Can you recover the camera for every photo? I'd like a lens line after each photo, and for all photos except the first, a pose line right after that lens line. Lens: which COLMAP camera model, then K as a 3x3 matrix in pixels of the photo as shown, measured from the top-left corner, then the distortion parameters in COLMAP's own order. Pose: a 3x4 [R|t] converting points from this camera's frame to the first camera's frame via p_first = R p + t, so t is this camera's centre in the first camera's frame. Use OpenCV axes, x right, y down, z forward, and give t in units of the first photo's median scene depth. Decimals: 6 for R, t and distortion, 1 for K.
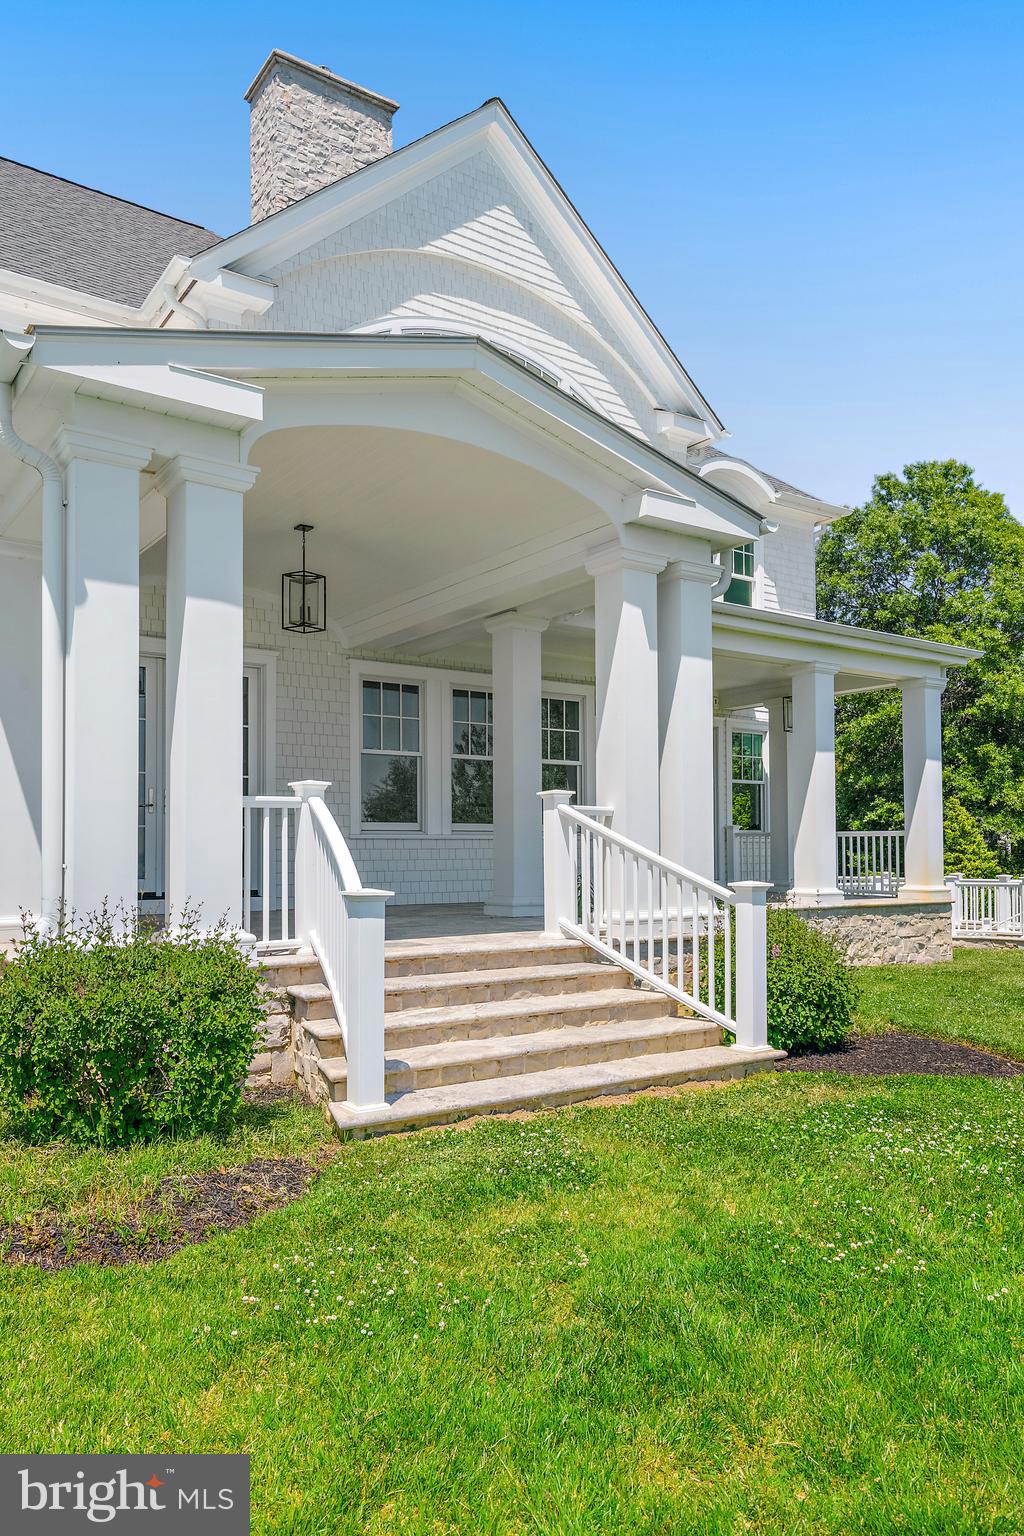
lens RADIAL K [[1084.3, 0, 503.6], [0, 1084.3, 827.1], [0, 0, 1]] dist [0.017867, -0.002153]
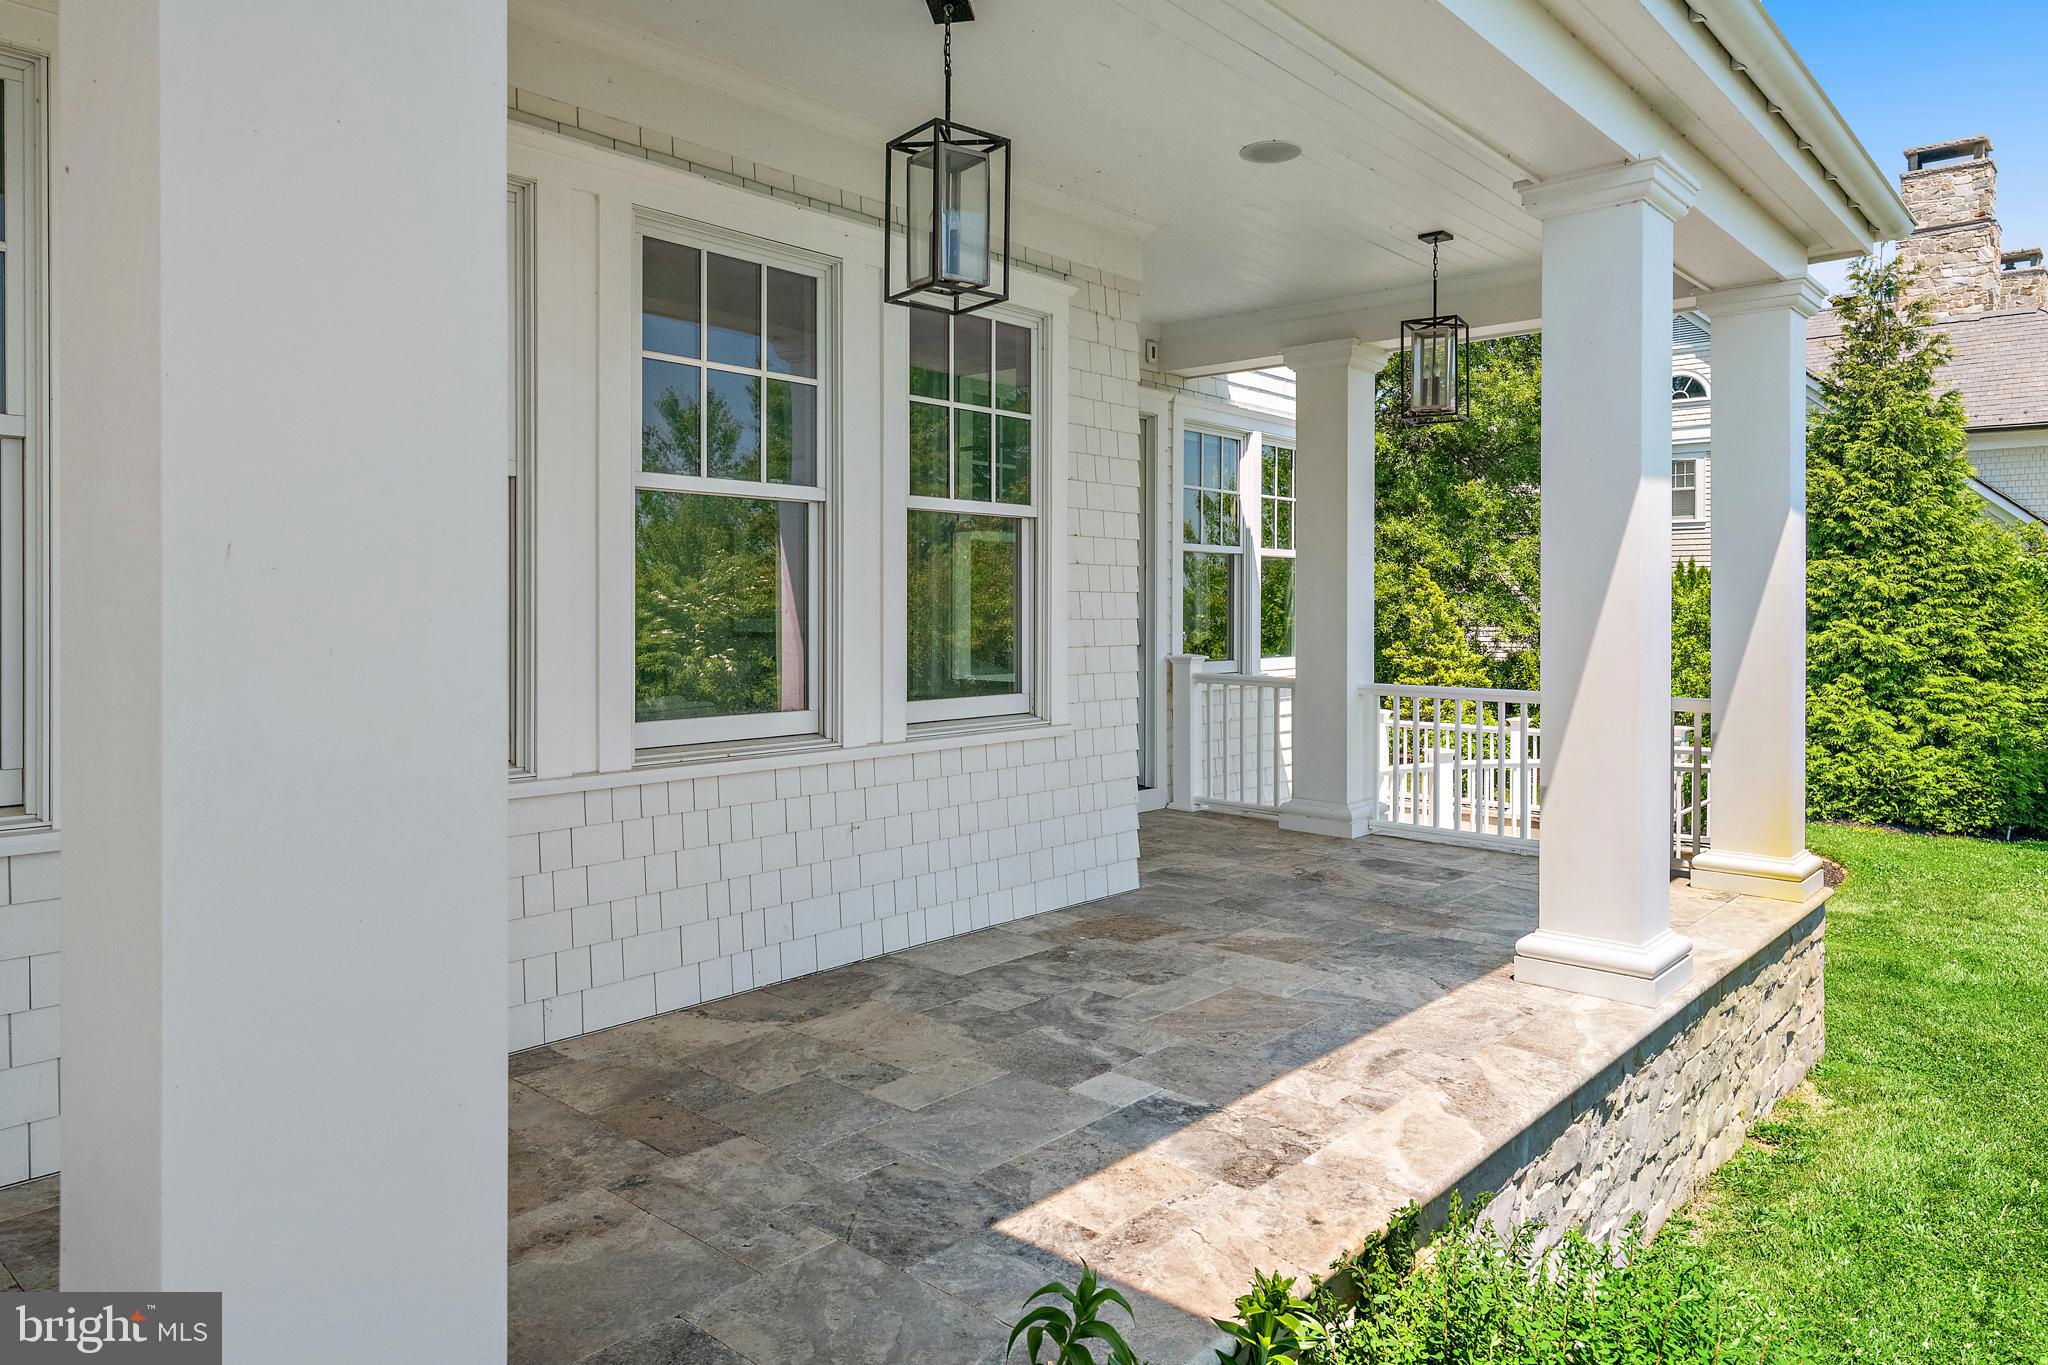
lens RADIAL K [[1308.4, 0, 1024.0], [0, 1308.4, 682.5], [0, 0, 1]] dist [-0.000825, -0.000060]
pose [[0.972942, -0.011073, 0.230786, 0.062077], [-0.007844, 0.996692, 0.080892, -0.057083], [-0.230918, -0.080514, 0.969636, 0.953468]]
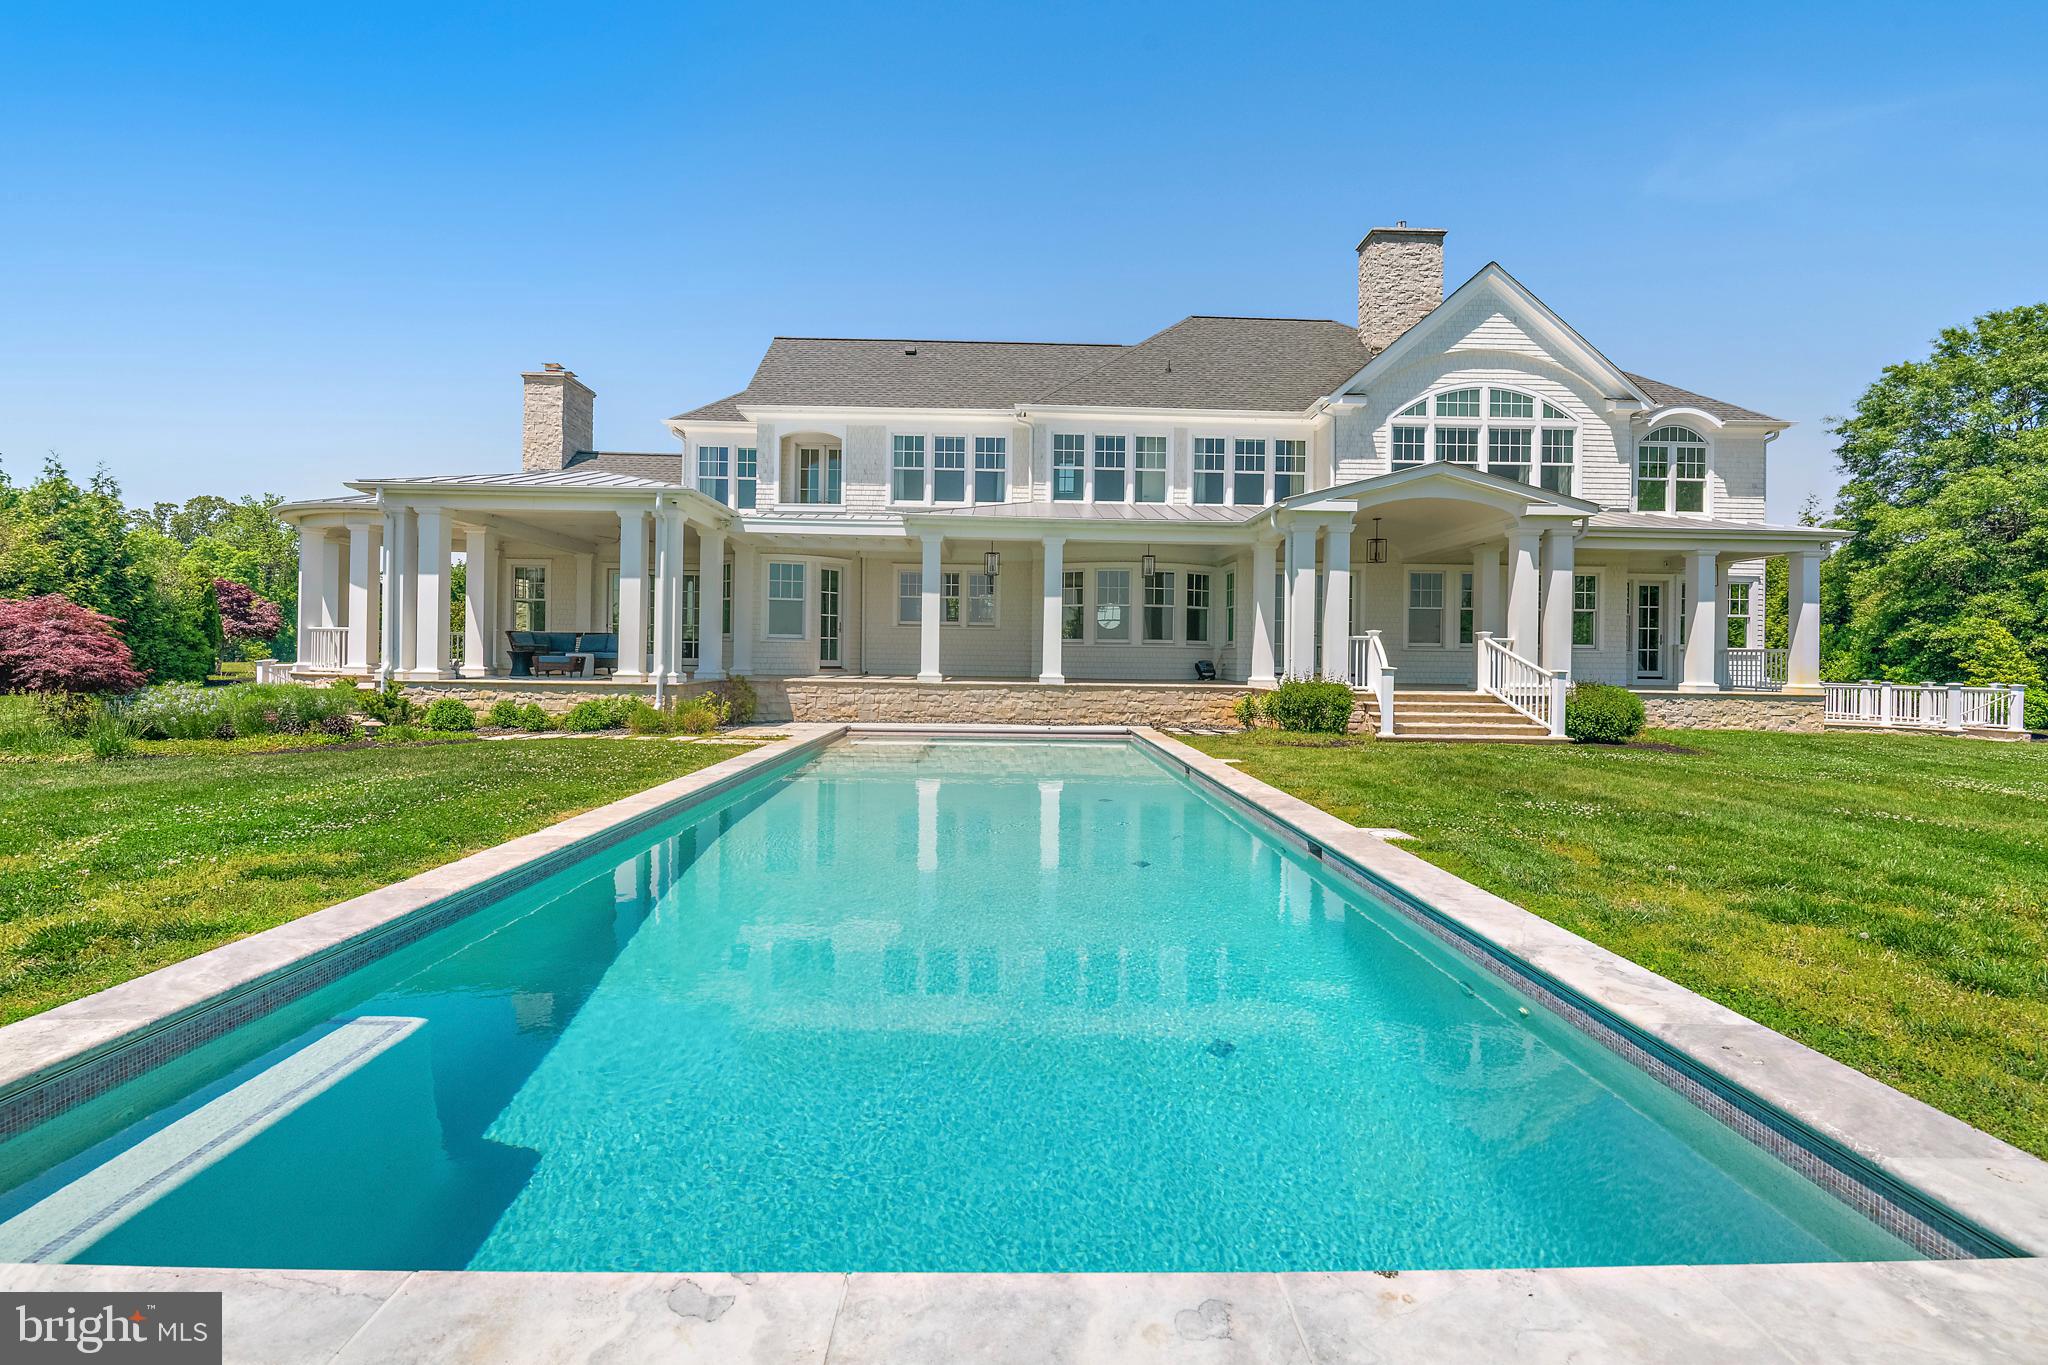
lens RADIAL K [[913.9, 0, 1015.3], [0, 913.9, 664.5], [0, 0, 1]] dist [-0.001008, -0.000158]
pose [[0.832817, 0.019116, -0.553218, 0.263139], [-0.002768, 0.999535, 0.030371, -0.017008], [0.553541, -0.023762, 0.832483, -1.087598]]
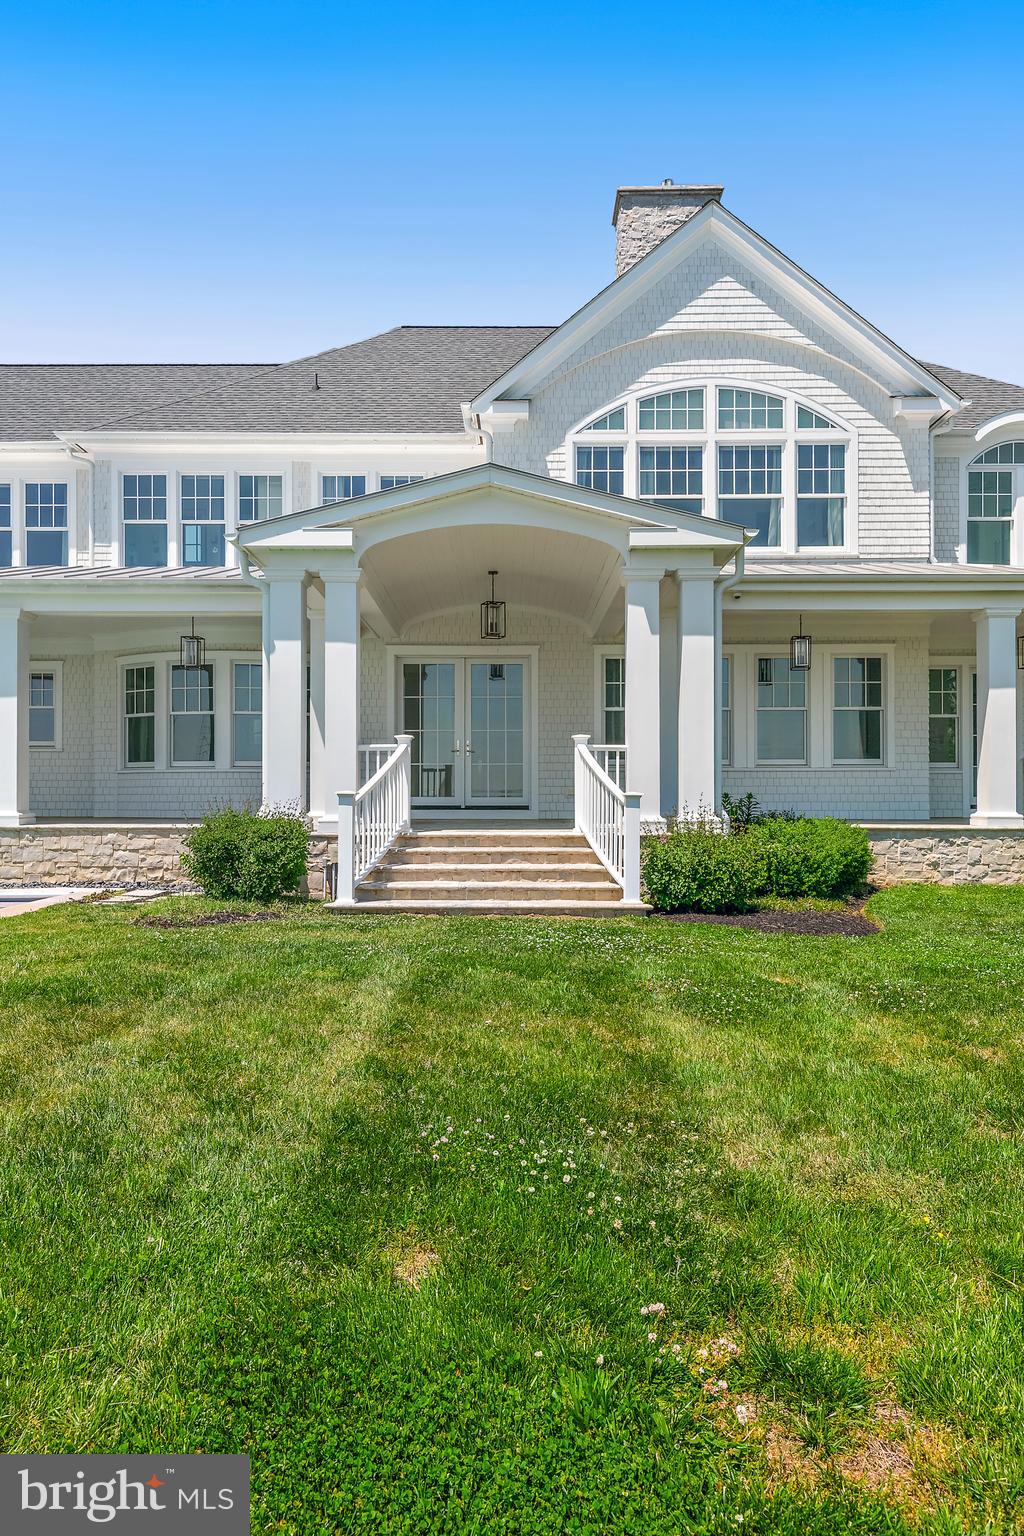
lens RADIAL K [[1024.5, 0, 510.3], [0, 1024.5, 796.8], [0, 0, 1]] dist [0.005401, 0.000129]
pose [[0.809597, 0.002573, -0.586981, 0.702034], [0.011231, 0.999739, 0.019873, 0.020016], [0.586879, -0.022681, 0.809357, -0.194195]]
